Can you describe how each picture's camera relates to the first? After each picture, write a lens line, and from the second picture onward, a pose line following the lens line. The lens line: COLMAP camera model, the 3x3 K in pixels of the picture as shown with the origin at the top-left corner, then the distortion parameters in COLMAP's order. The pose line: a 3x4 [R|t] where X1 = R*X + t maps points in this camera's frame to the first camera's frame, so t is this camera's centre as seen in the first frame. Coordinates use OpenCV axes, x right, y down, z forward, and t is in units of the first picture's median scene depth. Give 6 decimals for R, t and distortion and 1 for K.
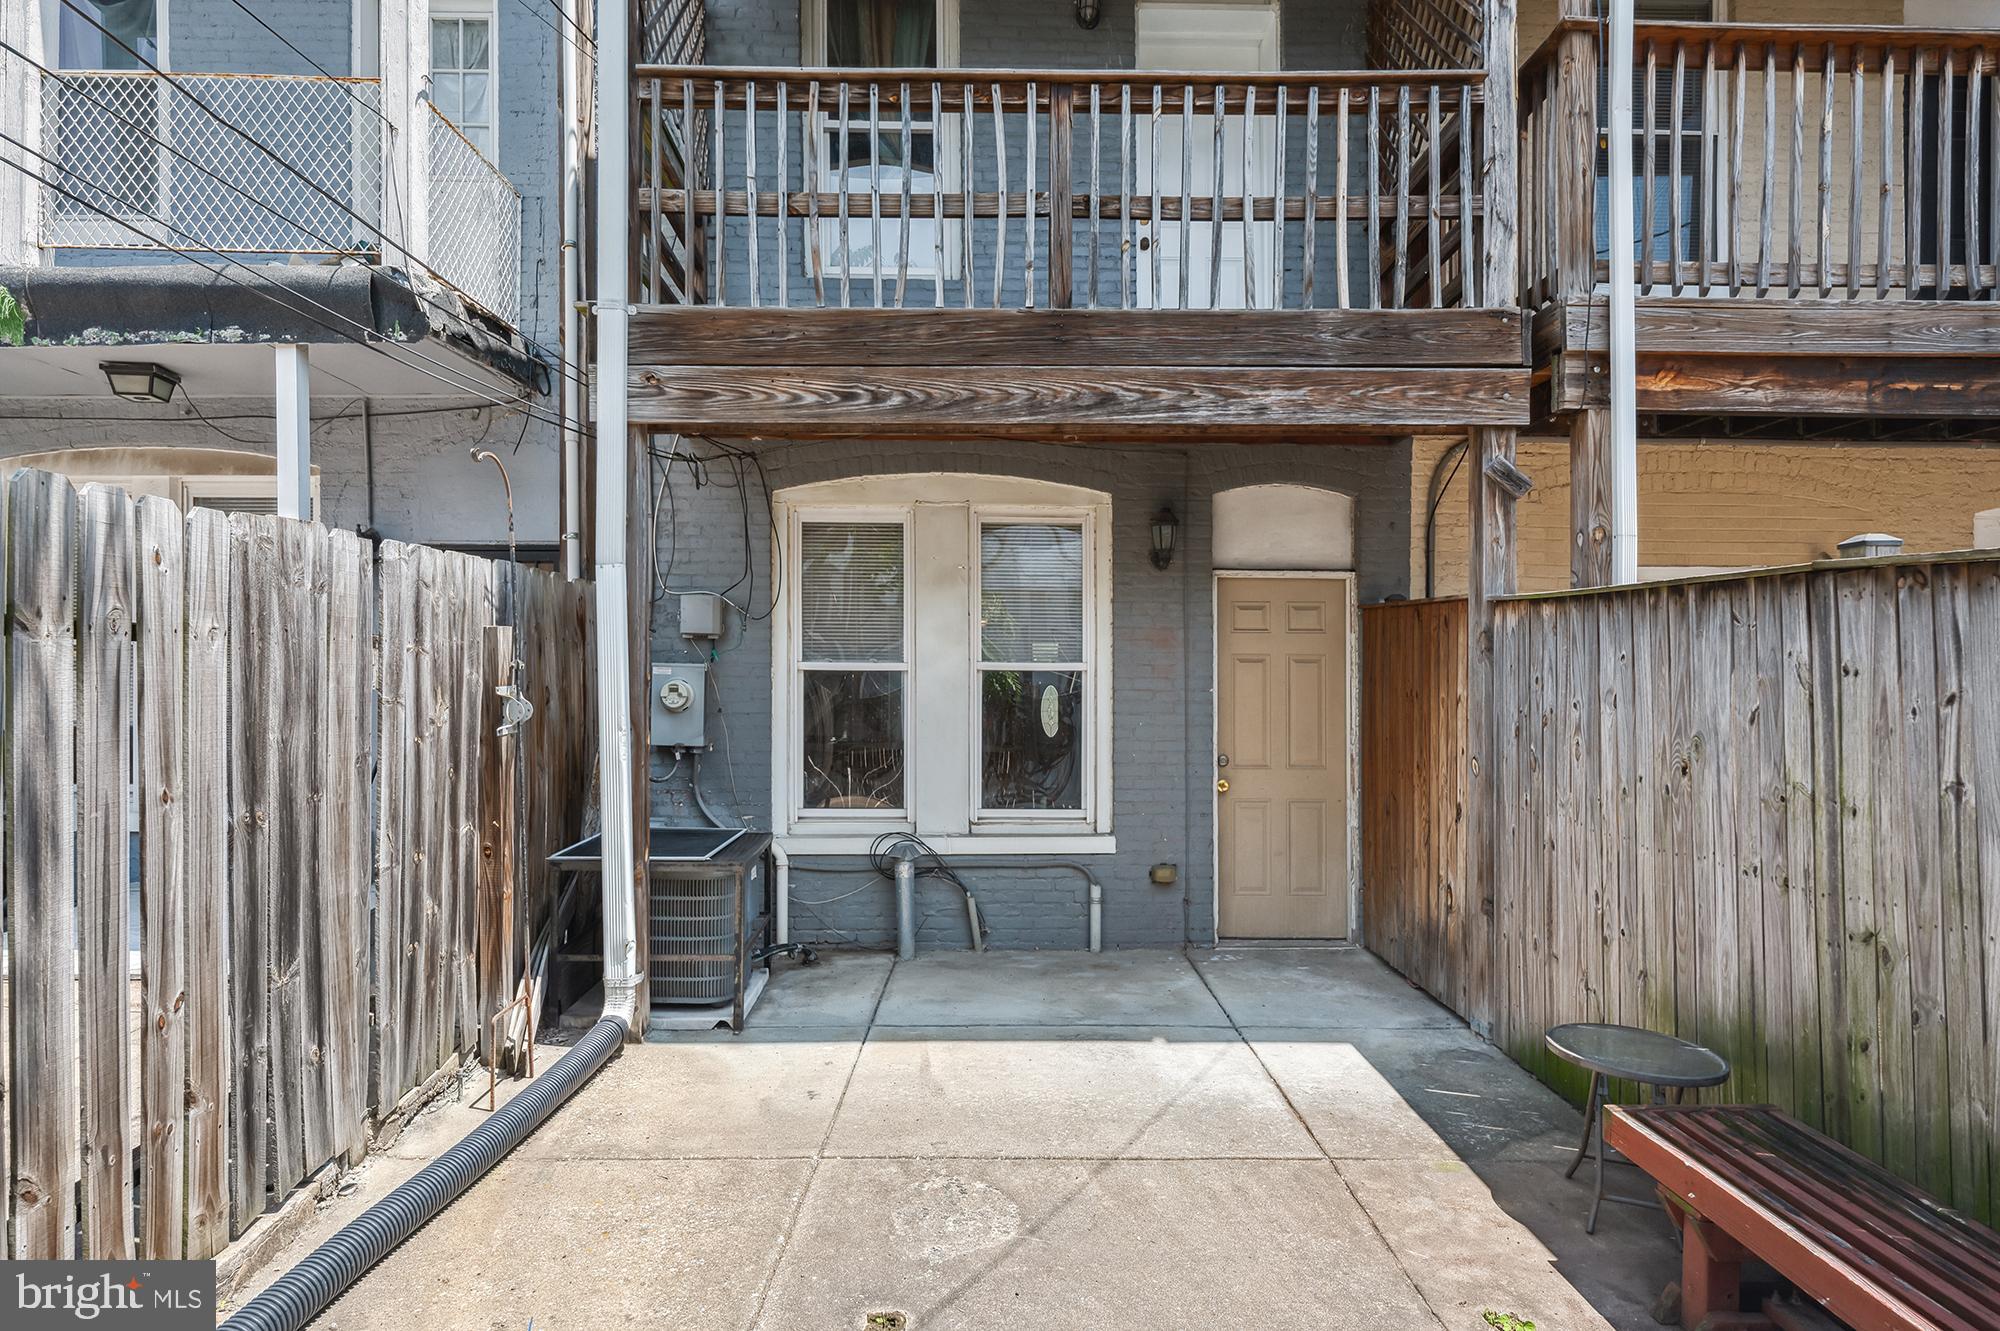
lens RADIAL K [[1095.7, 0, 992.4], [0, 1095.7, 655.1], [0, 0, 1]] dist [-0.004628, -0.000121]
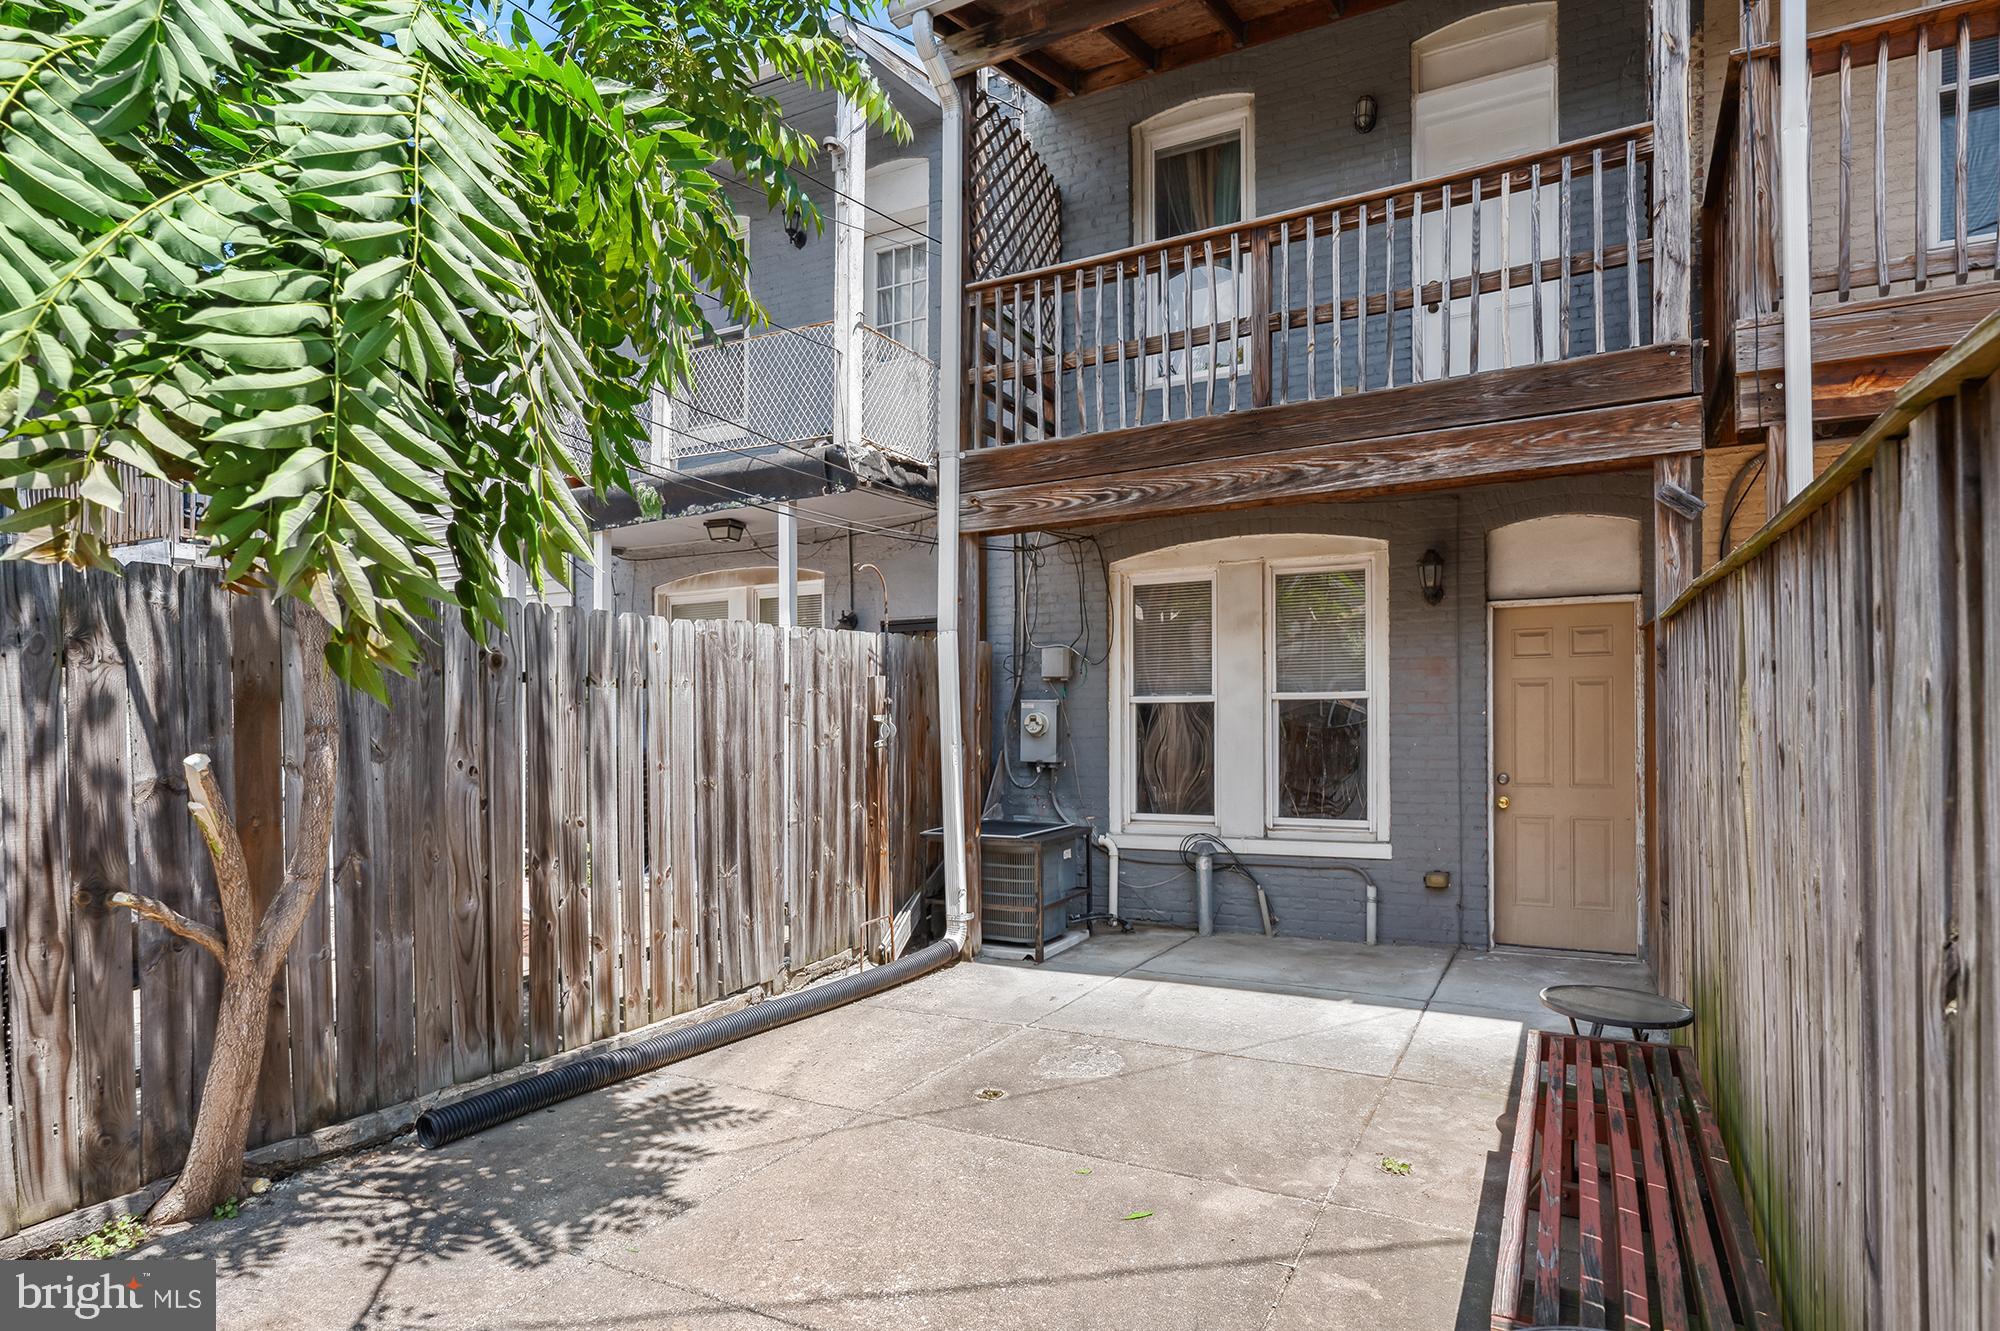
lens RADIAL K [[1107.7, 0, 1000.0], [0, 1107.7, 665.5], [0, 0, 1]] dist [0.004421, 0.000575]
pose [[0.873140, -0.040236, -0.485806, 0.414579], [0.024333, 0.998943, -0.039001, 0.021475], [0.486862, 0.022232, 0.873196, -0.250087]]
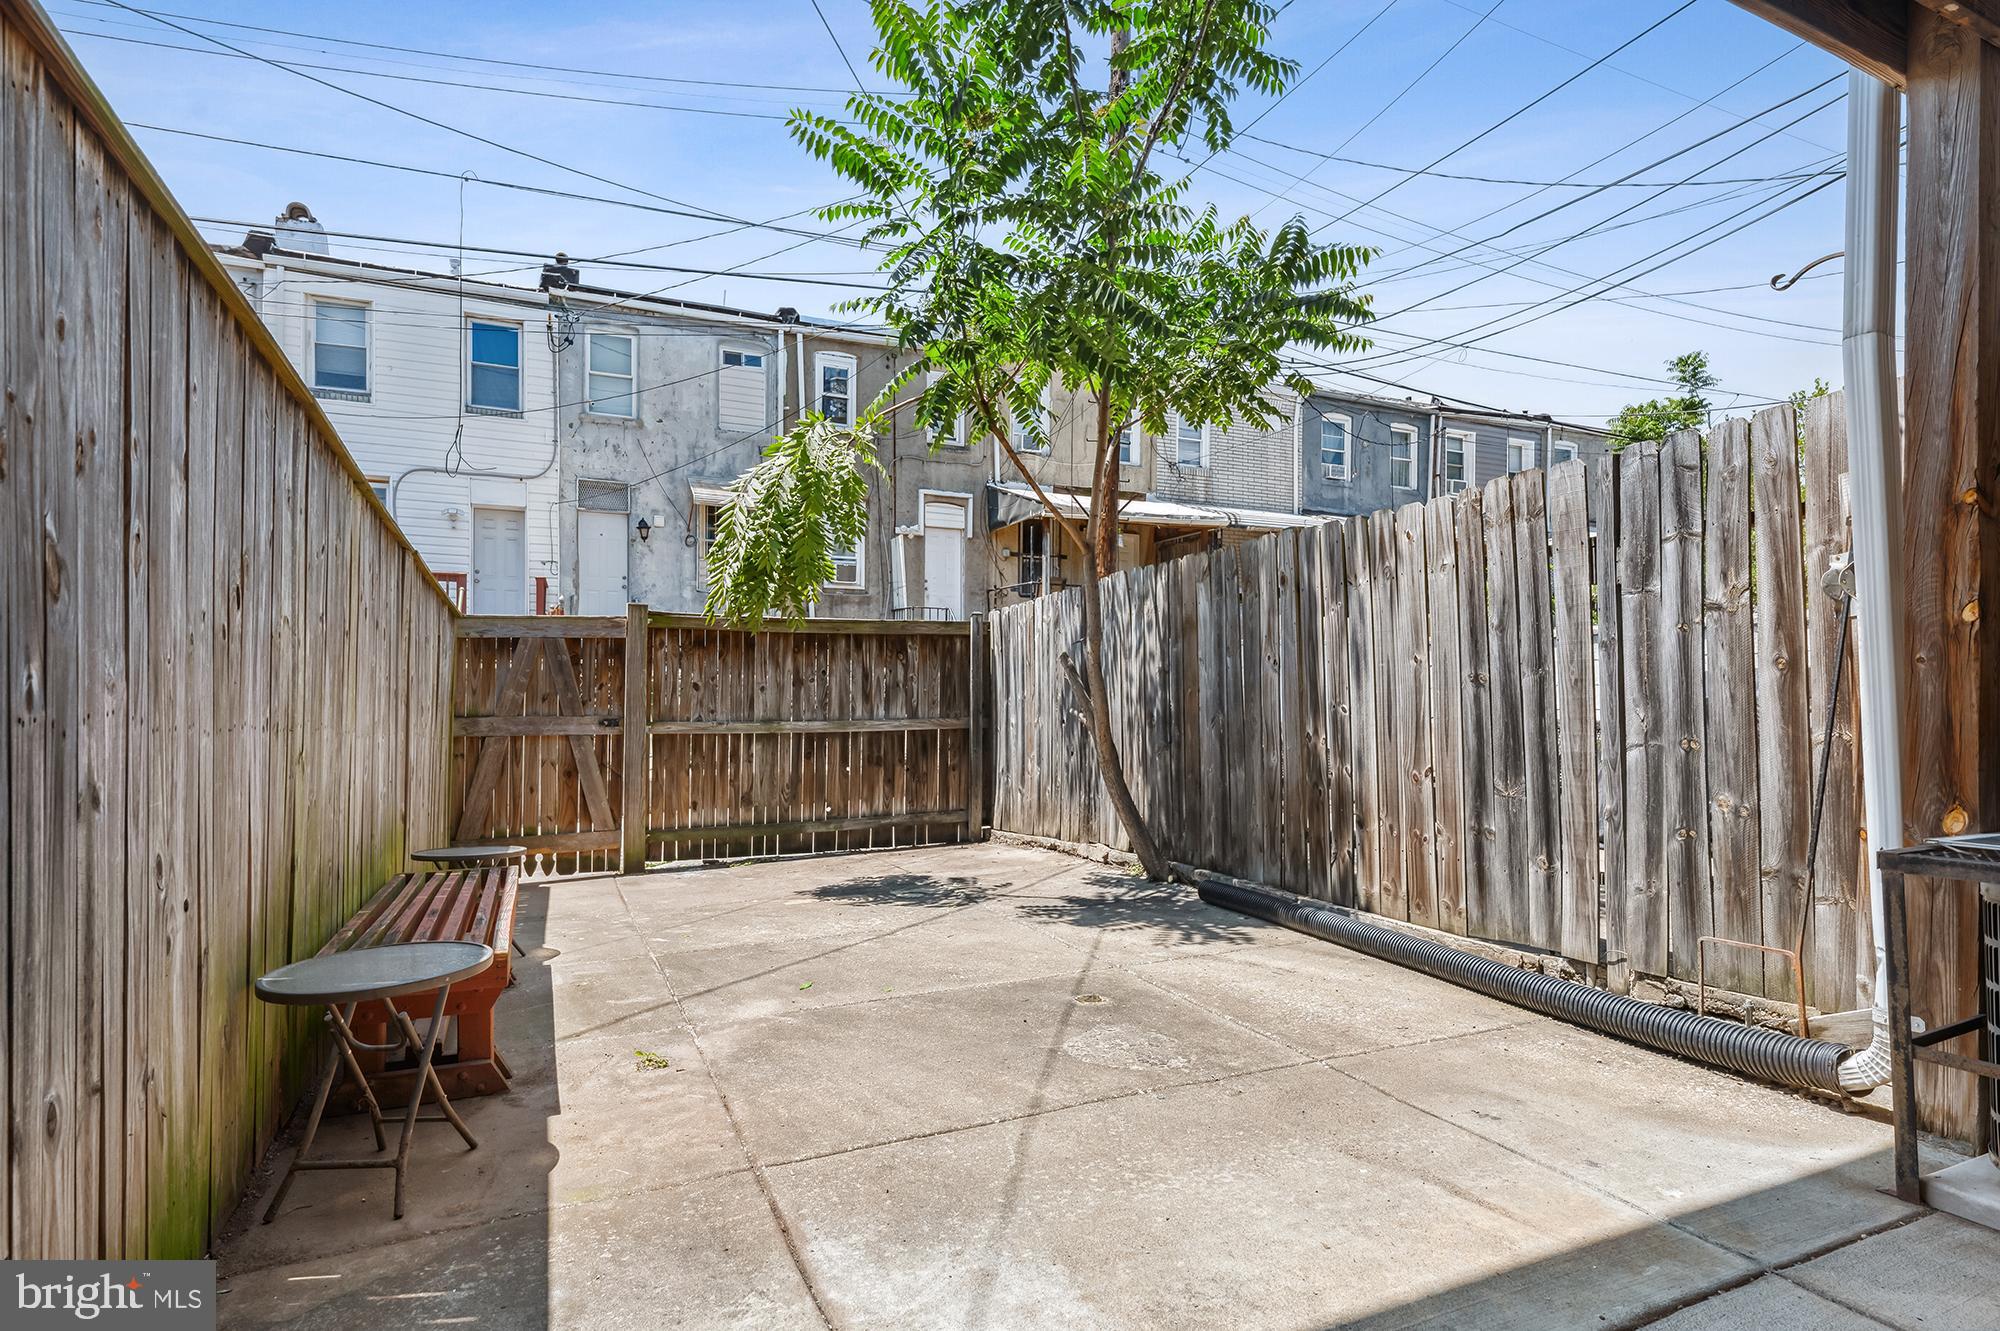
lens RADIAL K [[1021.0, 0, 999.5], [0, 1021.0, 707.5], [0, 0, 1]] dist [0.000683, 0.000265]
pose [[-0.922732, -0.005733, -0.385400, 0.313987], [0.001013, 0.999850, -0.017299, 0.130196], [0.385442, -0.016353, -0.922587, 1.256300]]
